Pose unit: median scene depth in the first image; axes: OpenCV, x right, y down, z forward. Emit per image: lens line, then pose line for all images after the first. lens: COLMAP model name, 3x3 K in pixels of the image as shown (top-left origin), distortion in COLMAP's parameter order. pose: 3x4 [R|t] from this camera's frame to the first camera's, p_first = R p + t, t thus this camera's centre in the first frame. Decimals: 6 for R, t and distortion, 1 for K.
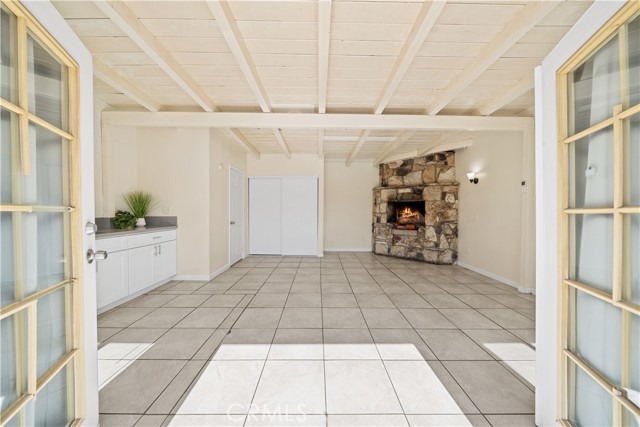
lens RADIAL K [[219.7, 0, 313.7], [0, 219.7, 212.6], [0, 0, 1]] dist [-0.001079, 0.000191]
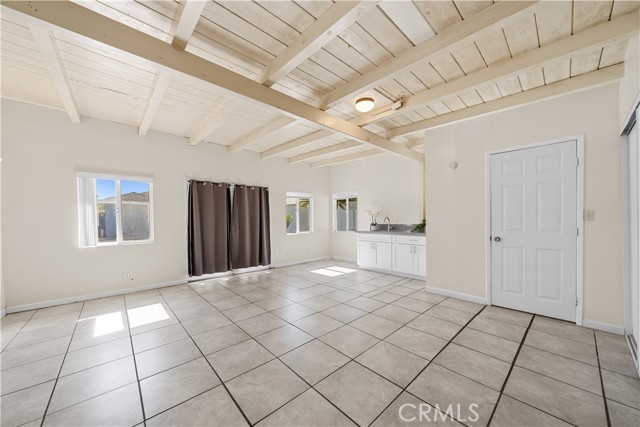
lens RADIAL K [[226.8, 0, 319.1], [0, 226.8, 224.4], [0, 0, 1]] dist [-0.000268, -0.000037]
pose [[-0.723451, 0.019349, -0.690105, 0.441934], [0.000377, 0.999618, 0.027632, -0.012833], [0.690376, 0.019730, -0.723182, 1.101098]]
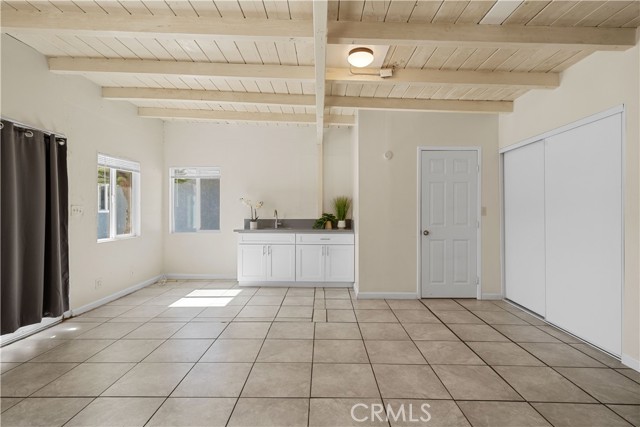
lens RADIAL K [[307.7, 0, 320.1], [0, 307.7, 211.9], [0, 0, 1]] dist [0.002204, 0.000915]
pose [[0.003344, -0.004162, -0.999986, 0.534683], [-0.012724, 0.999910, -0.004204, -0.006627], [0.999913, 0.012737, 0.003291, 0.669074]]
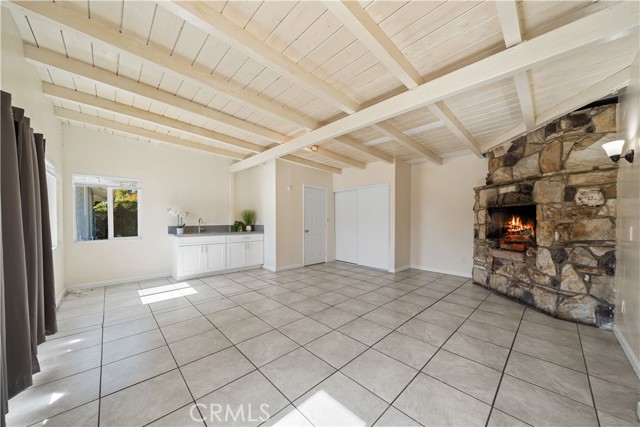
lens RADIAL K [[219.7, 0, 317.4], [0, 219.7, 222.2], [0, 0, 1]] dist [-0.001079, 0.000191]
pose [[0.692903, 0.003258, -0.721023, 0.547871], [-0.006288, 0.999979, -0.001524, -0.000444], [0.721003, 0.005590, 0.692909, 0.182901]]
